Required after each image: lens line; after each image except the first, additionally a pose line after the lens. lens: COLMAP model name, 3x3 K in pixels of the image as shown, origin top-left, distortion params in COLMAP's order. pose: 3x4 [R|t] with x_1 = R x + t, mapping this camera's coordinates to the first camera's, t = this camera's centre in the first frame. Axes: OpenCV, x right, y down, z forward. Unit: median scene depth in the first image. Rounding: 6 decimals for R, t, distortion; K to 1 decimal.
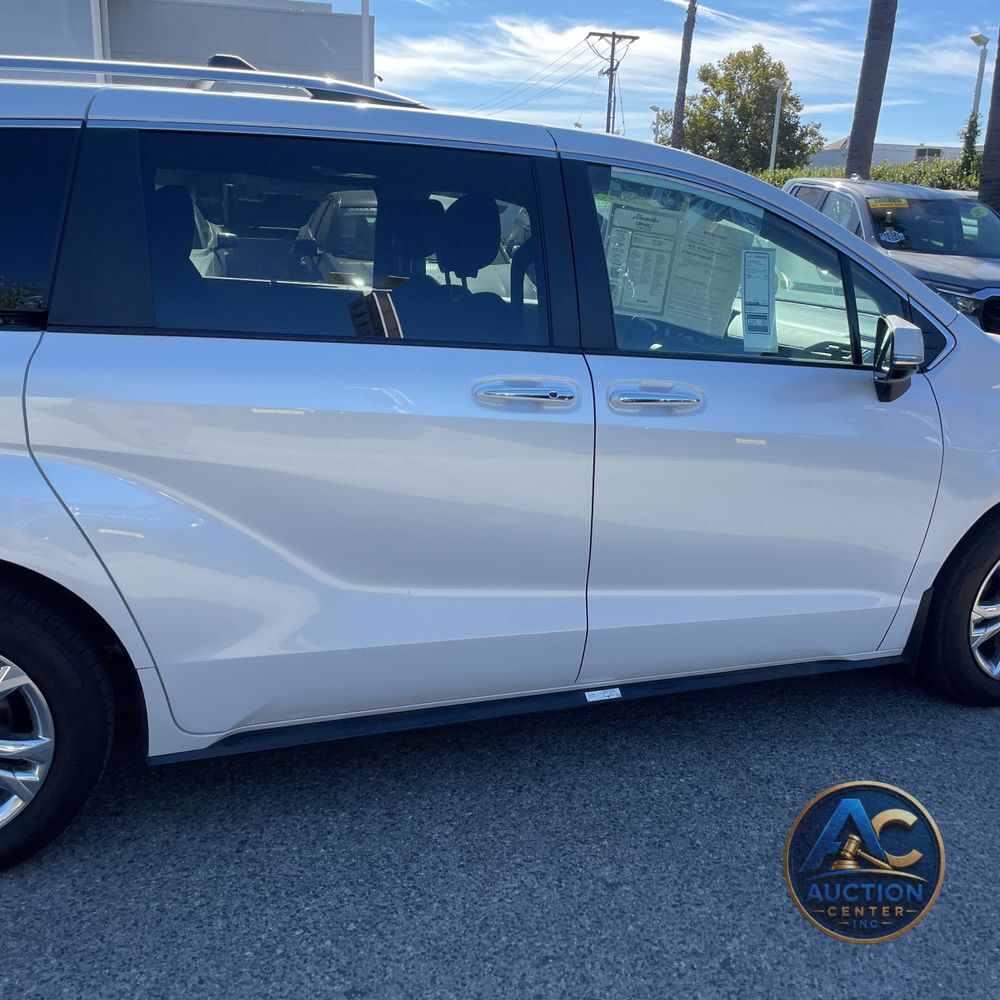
lens RADIAL K [[1023.3, 0, 506.5], [0, 1023.3, 504.9], [0, 0, 1]] dist [0.080058, -0.090417]
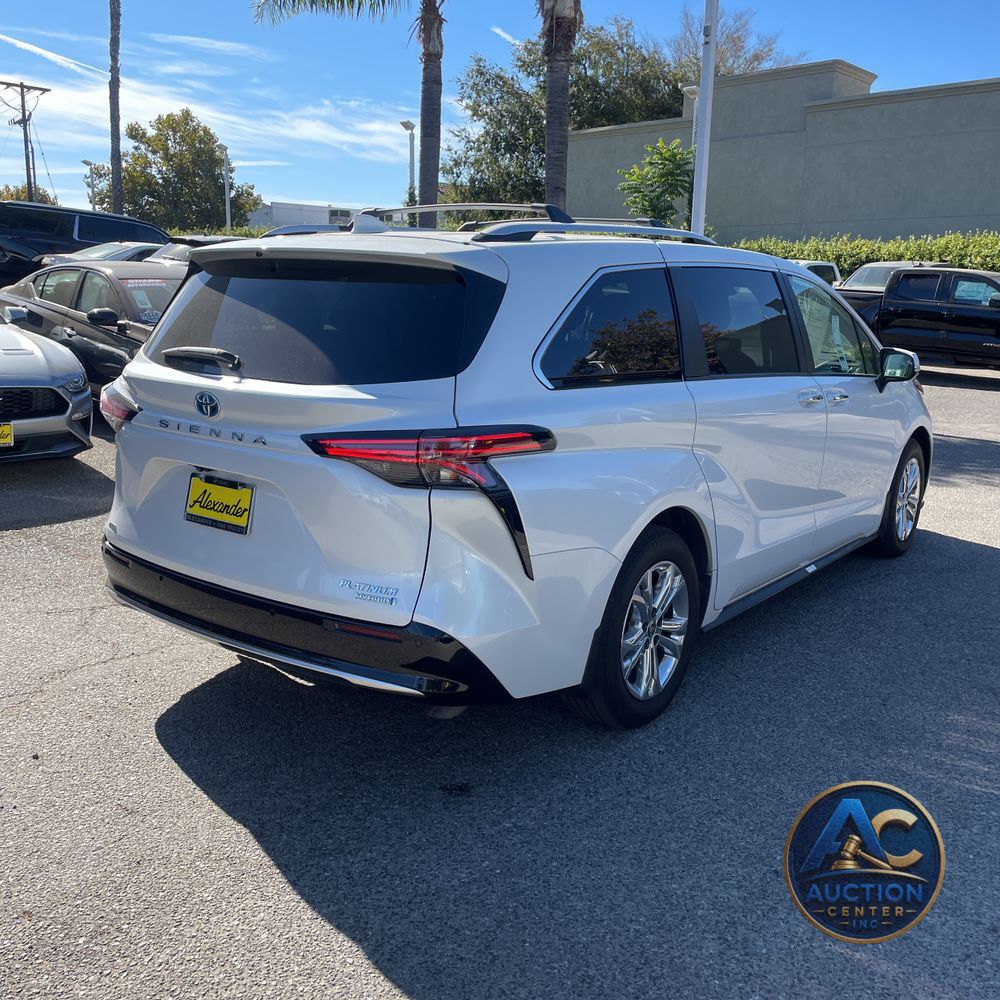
lens RADIAL K [[1031.2, 0, 502.8], [0, 1031.2, 466.4], [0, 0, 1]] dist [0.096879, -0.141134]
pose [[0.843068, -0.111244, 0.526176, -0.301898], [0.153707, 0.987404, -0.037521, -0.000397], [-0.515375, 0.112510, 0.849547, -0.061223]]
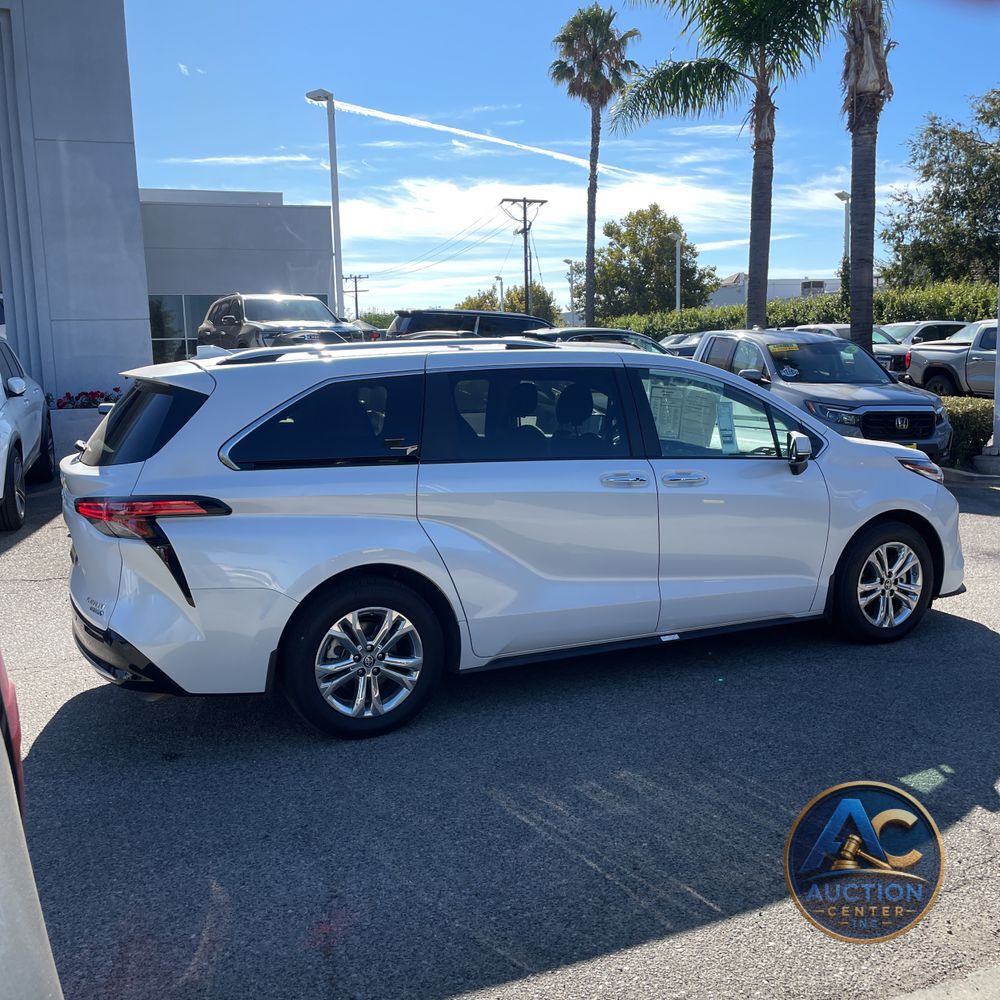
lens RADIAL K [[1031.2, 0, 502.8], [0, 1031.2, 466.4], [0, 0, 1]] dist [0.096879, -0.141134]
pose [[0.995271, -0.066670, 0.070647, -0.076957], [0.077442, 0.983622, -0.162760, 0.038464], [-0.058639, 0.167461, 0.984133, -0.215000]]
